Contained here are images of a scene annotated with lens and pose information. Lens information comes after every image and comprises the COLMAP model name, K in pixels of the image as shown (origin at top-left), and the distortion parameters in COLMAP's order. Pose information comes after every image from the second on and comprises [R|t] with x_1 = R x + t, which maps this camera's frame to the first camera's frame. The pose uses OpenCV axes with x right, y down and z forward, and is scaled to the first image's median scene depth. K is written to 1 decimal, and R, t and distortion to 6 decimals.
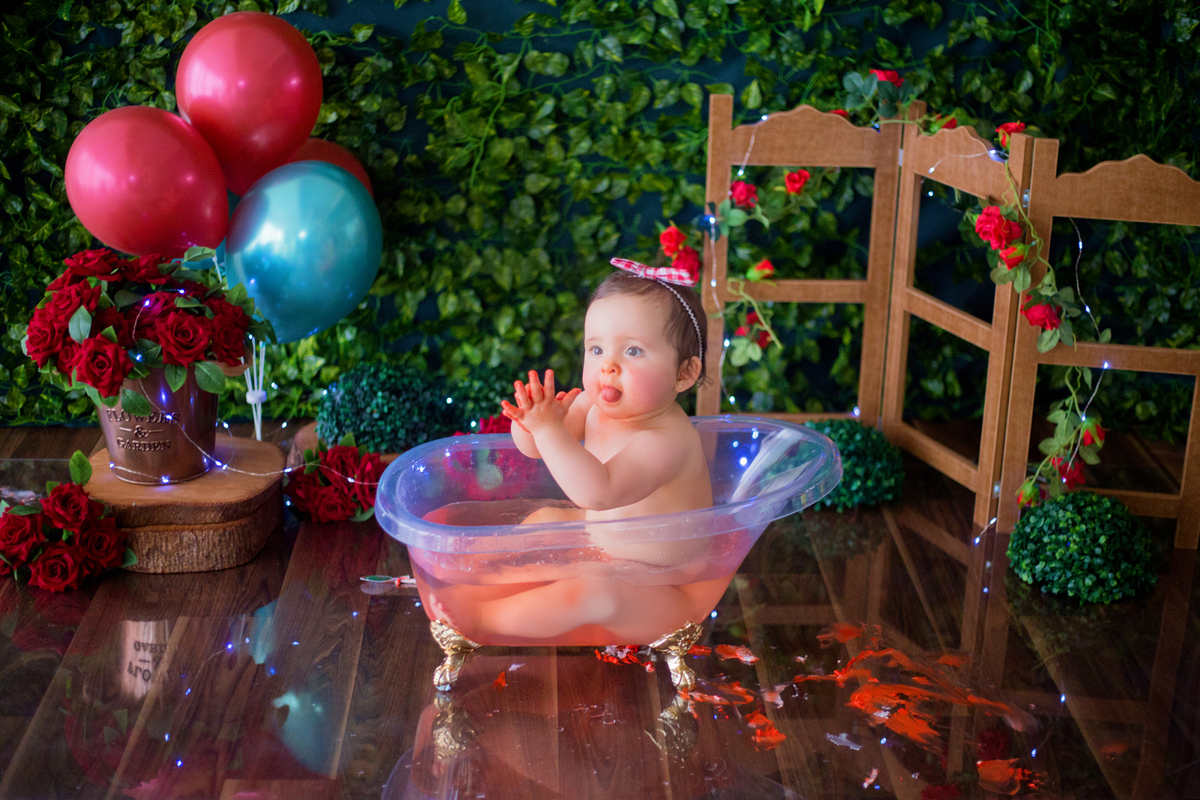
lens RADIAL K [[1867.8, 0, 616.1], [0, 1867.8, 409.0], [0, 0, 1]] dist [-0.090318, -0.084517]
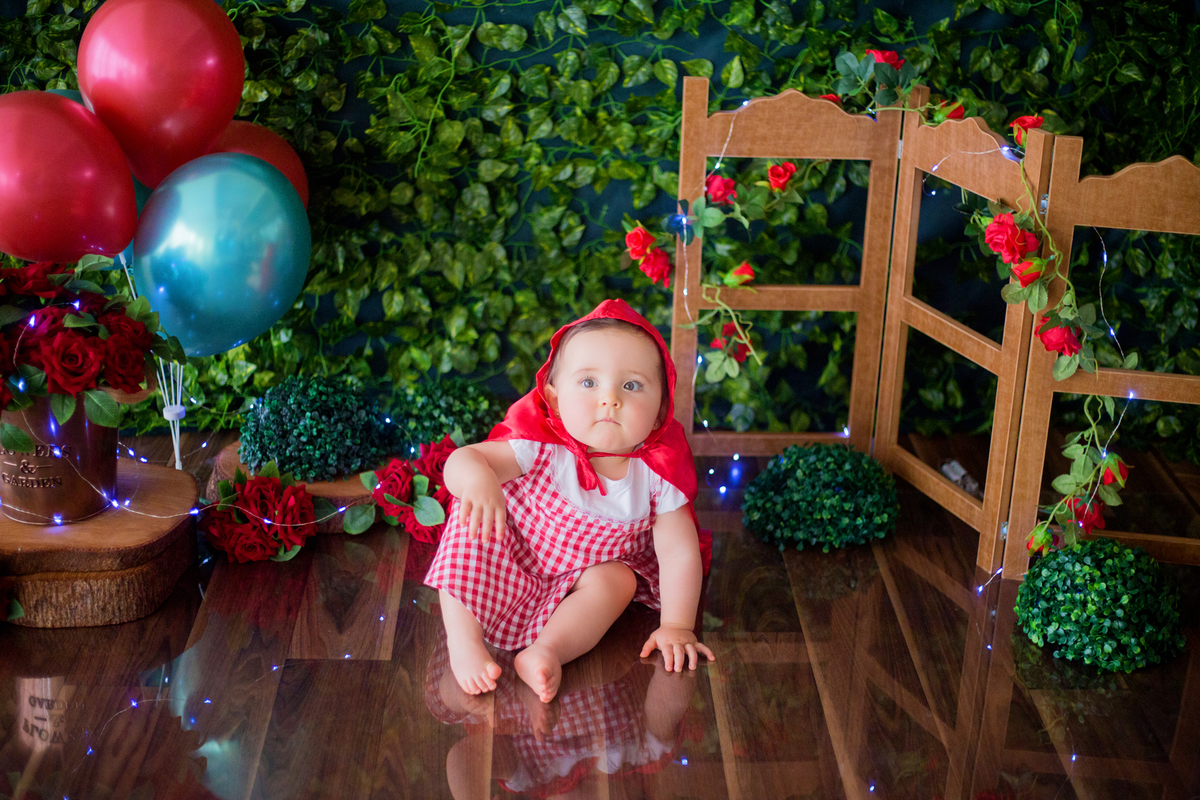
lens RADIAL K [[1808.1, 0, 600.0], [0, 1808.1, 400.0], [0, 0, 1]] dist [-0.091707, -0.132488]
pose [[0.999903, 0.007200, -0.011886, 0.021507], [-0.006739, 0.999240, 0.038402, -0.046832], [0.012154, -0.038318, 0.999192, 0.138765]]
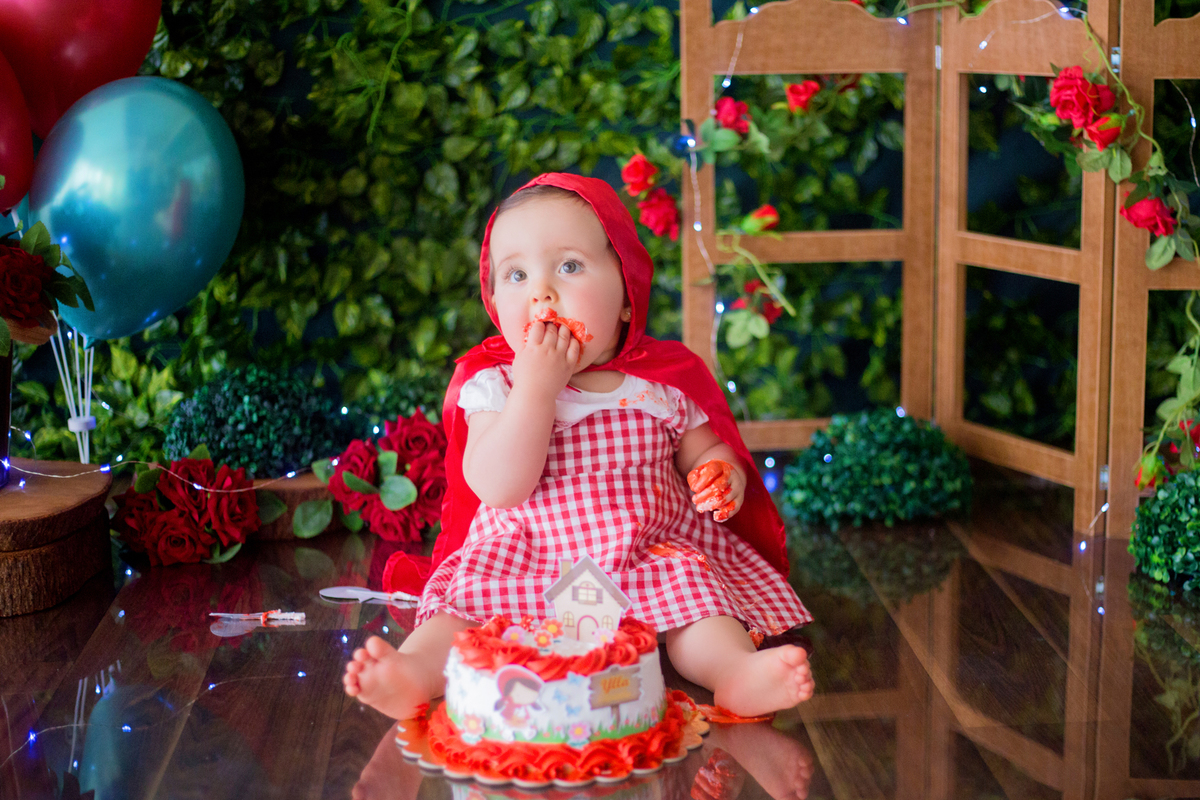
lens RADIAL K [[2038.8, 0, 679.0], [0, 2038.8, 449.8], [0, 0, 1]] dist [-0.083467, -0.187830]
pose [[0.998143, -0.046948, 0.038811, 0.009159], [0.051819, 0.989368, -0.135886, 0.122825], [-0.032018, 0.137645, 0.989964, 0.208284]]
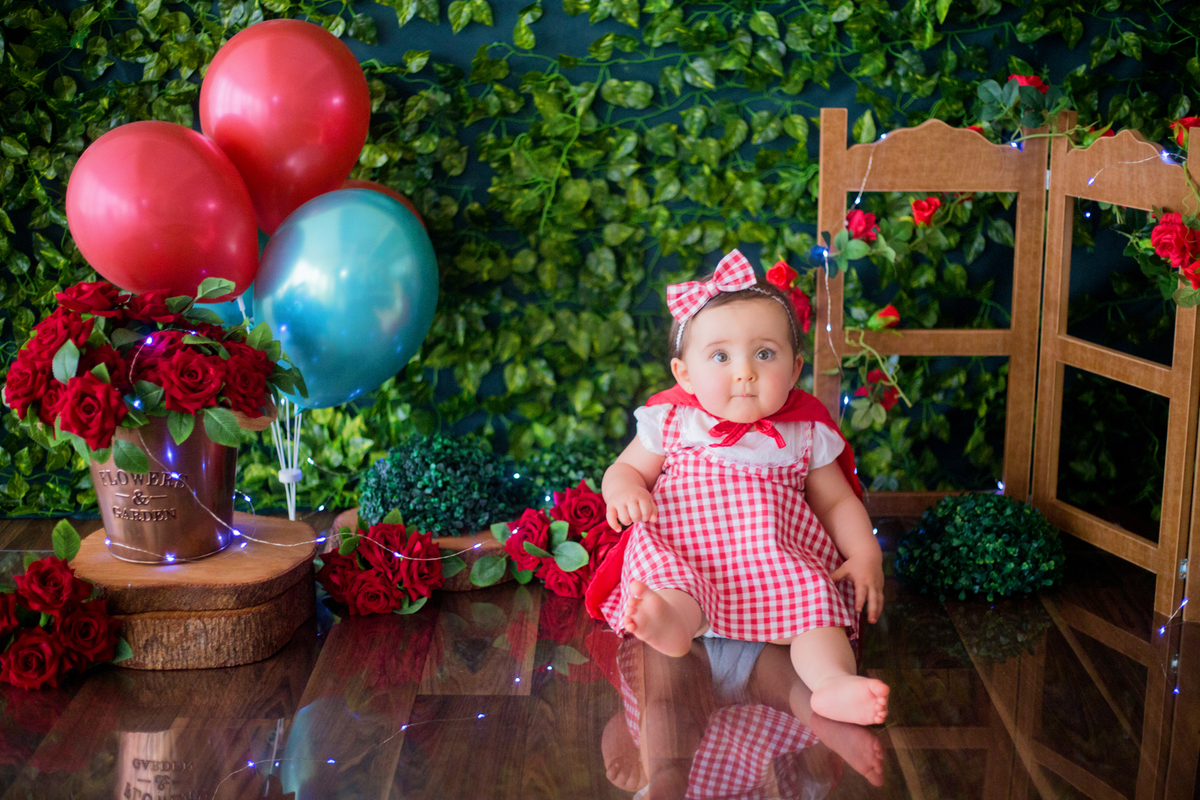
lens RADIAL K [[1808.1, 0, 600.0], [0, 1808.1, 400.0], [0, 0, 1]] dist [-0.091707, -0.132488]
pose [[0.998593, -0.013192, -0.051363, -0.009096], [0.007188, 0.993297, -0.115370, 0.054787], [0.052540, 0.114839, 0.991994, 0.186739]]
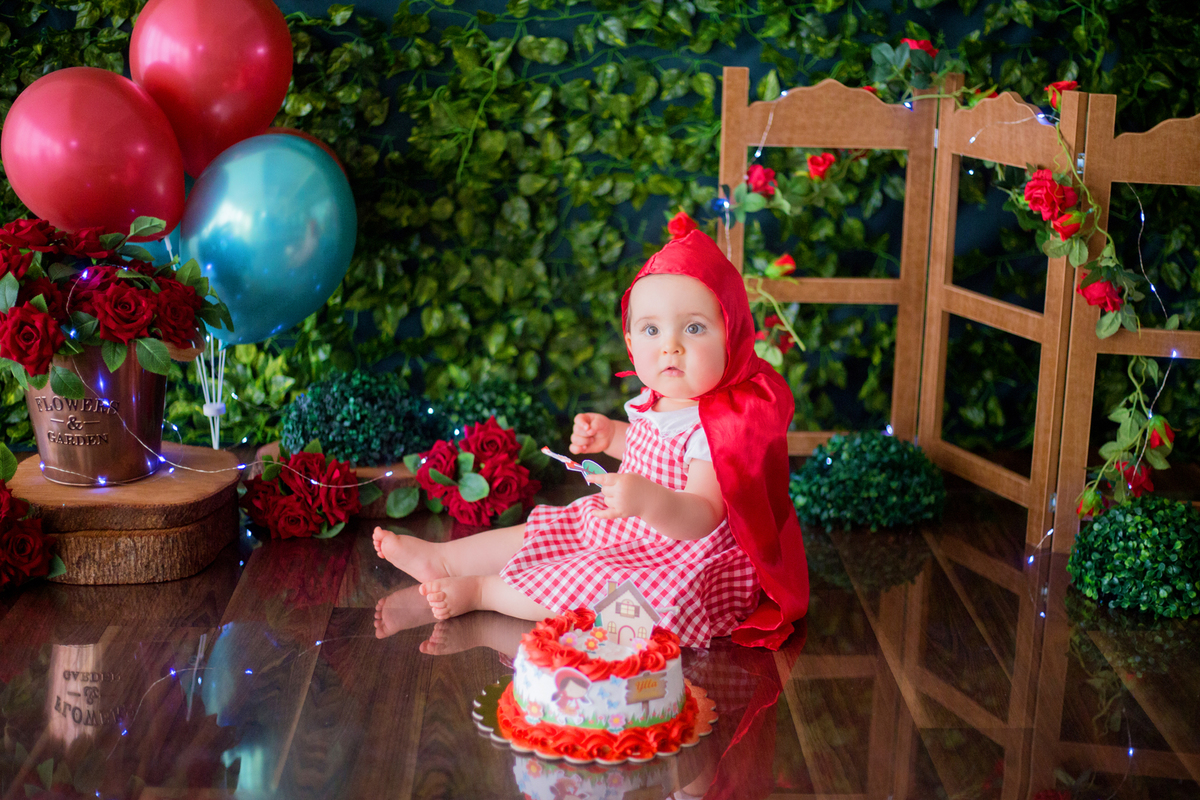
lens RADIAL K [[1888.2, 0, 625.3], [0, 1888.2, 414.7], [0, 0, 1]] dist [-0.086753, -0.144847]
pose [[1.000000, 0.000053, -0.000939, 0.003801], [-0.000140, 0.995704, -0.092598, 0.078702], [0.000931, 0.092598, 0.995703, 0.106224]]
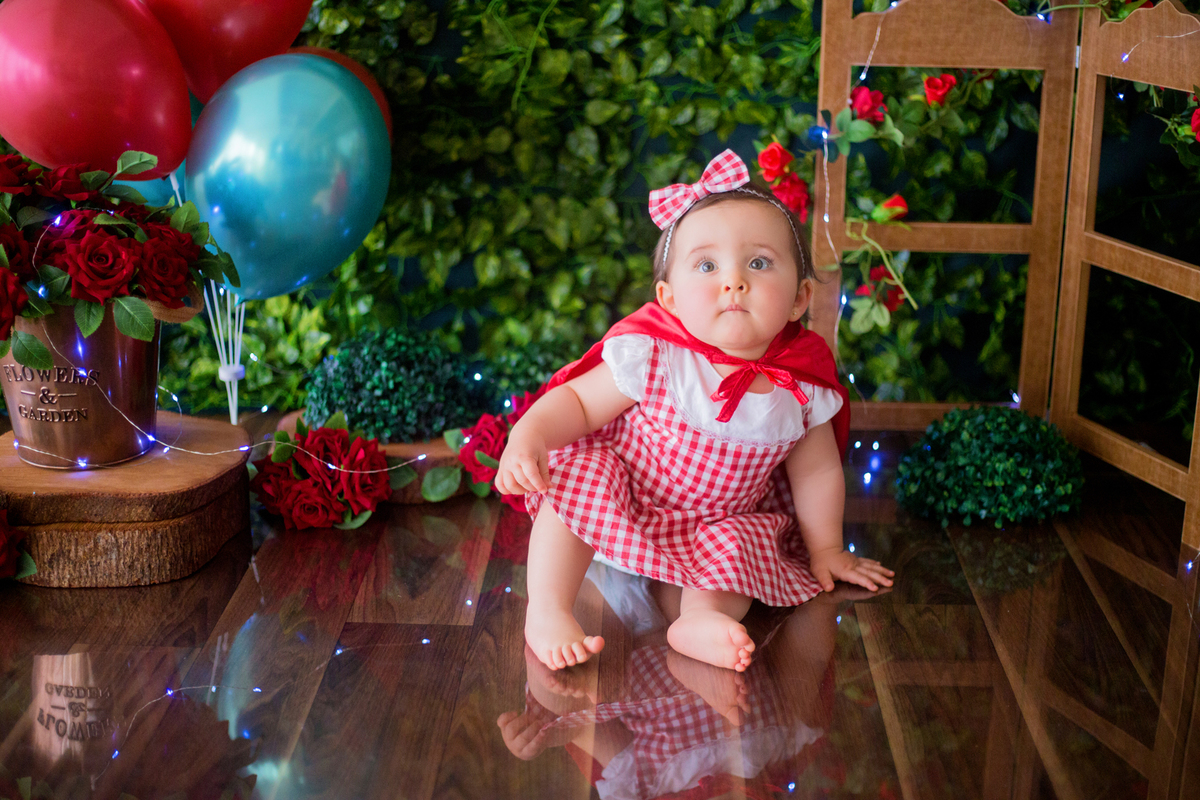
lens RADIAL K [[1808.1, 0, 600.0], [0, 1808.1, 400.0], [0, 0, 1]] dist [-0.091707, -0.132488]
pose [[0.997325, 0.008435, -0.072605, 0.013698], [-0.012618, 0.998275, -0.057339, 0.045549], [0.071996, 0.058102, 0.995711, 0.265975]]
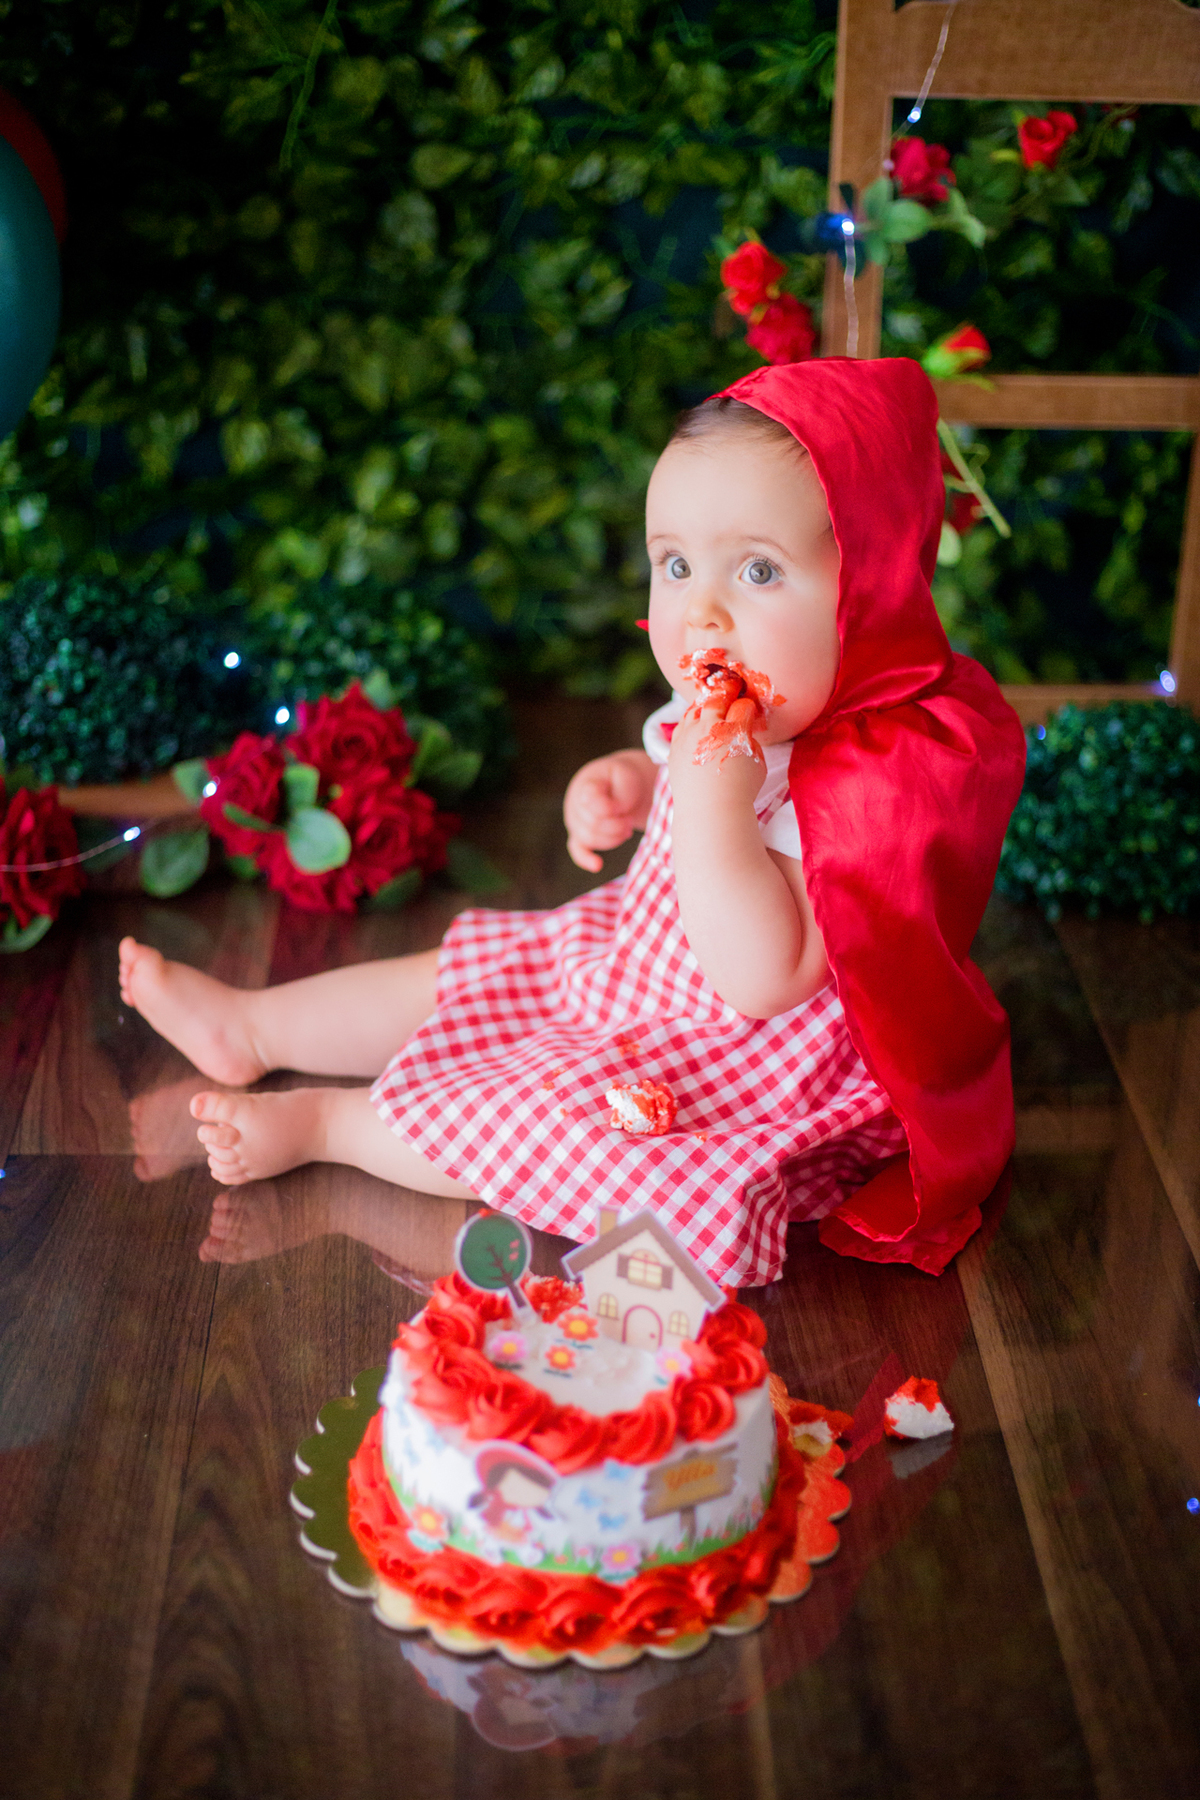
lens RADIAL K [[2712.1, 0, 609.5], [0, 2712.1, 901.9], [0, 0, 1]] dist [-0.091707, -0.132488]
pose [[0.999973, -0.002781, -0.006855, 0.001652], [0.003396, 0.995806, 0.091429, -0.005556], [0.006572, -0.091449, 0.995788, 0.367087]]
